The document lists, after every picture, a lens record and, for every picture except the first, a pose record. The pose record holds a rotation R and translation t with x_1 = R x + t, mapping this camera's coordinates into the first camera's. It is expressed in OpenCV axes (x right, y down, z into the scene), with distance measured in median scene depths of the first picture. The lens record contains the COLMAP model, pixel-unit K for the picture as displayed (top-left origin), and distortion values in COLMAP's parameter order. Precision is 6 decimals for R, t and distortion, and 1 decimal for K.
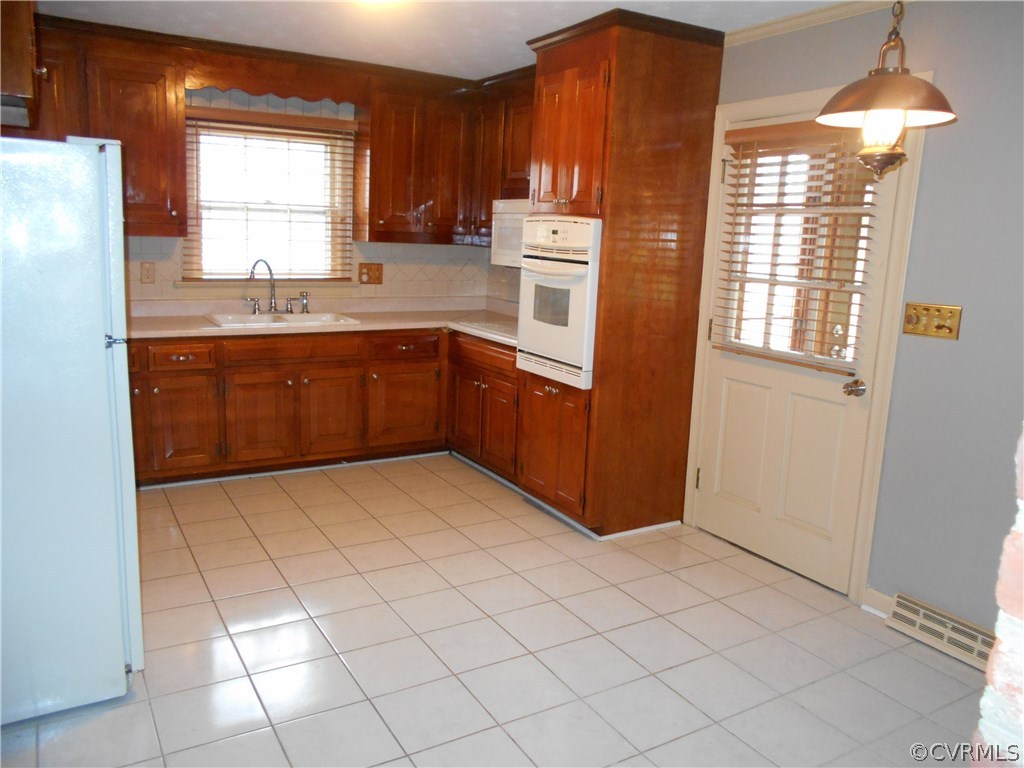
lens RADIAL K [[783.0, 0, 512.0], [0, 783.0, 384.0], [0, 0, 1]] dist [-0.047360, -0.000647]
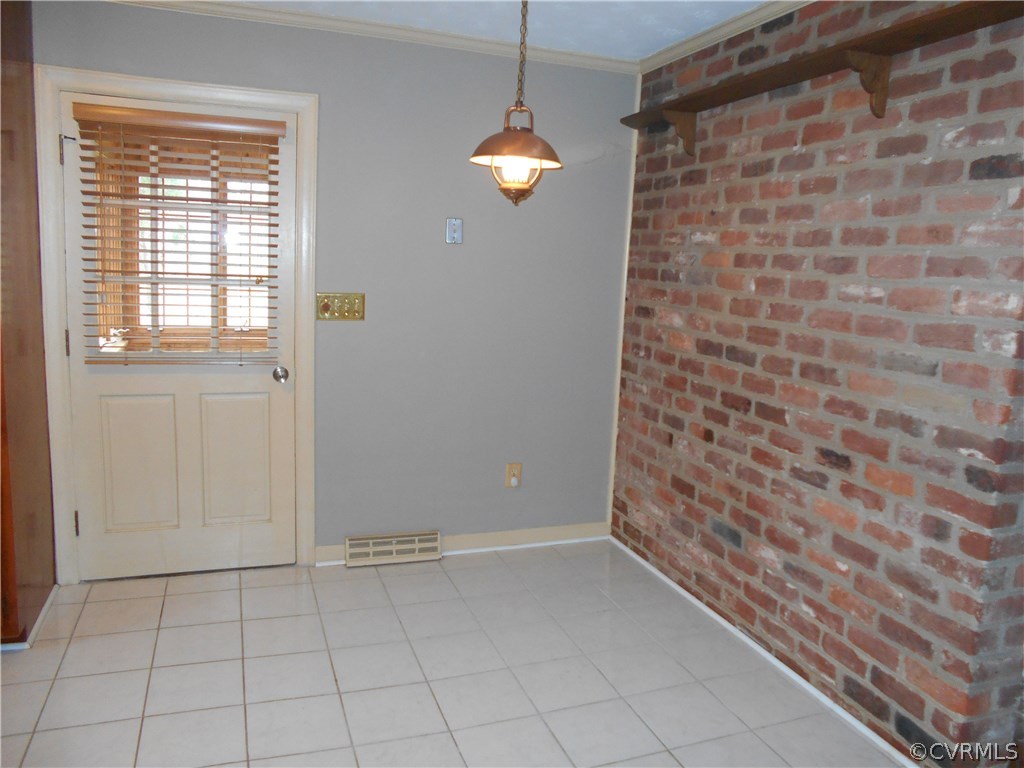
lens RADIAL K [[783.0, 0, 512.0], [0, 783.0, 384.0], [0, 0, 1]] dist [-0.047360, -0.000647]
pose [[0.192902, -0.177477, 0.965034, -0.391315], [0.146583, 0.977682, 0.150503, -0.071258], [-0.970207, 0.112425, 0.214612, 0.327580]]
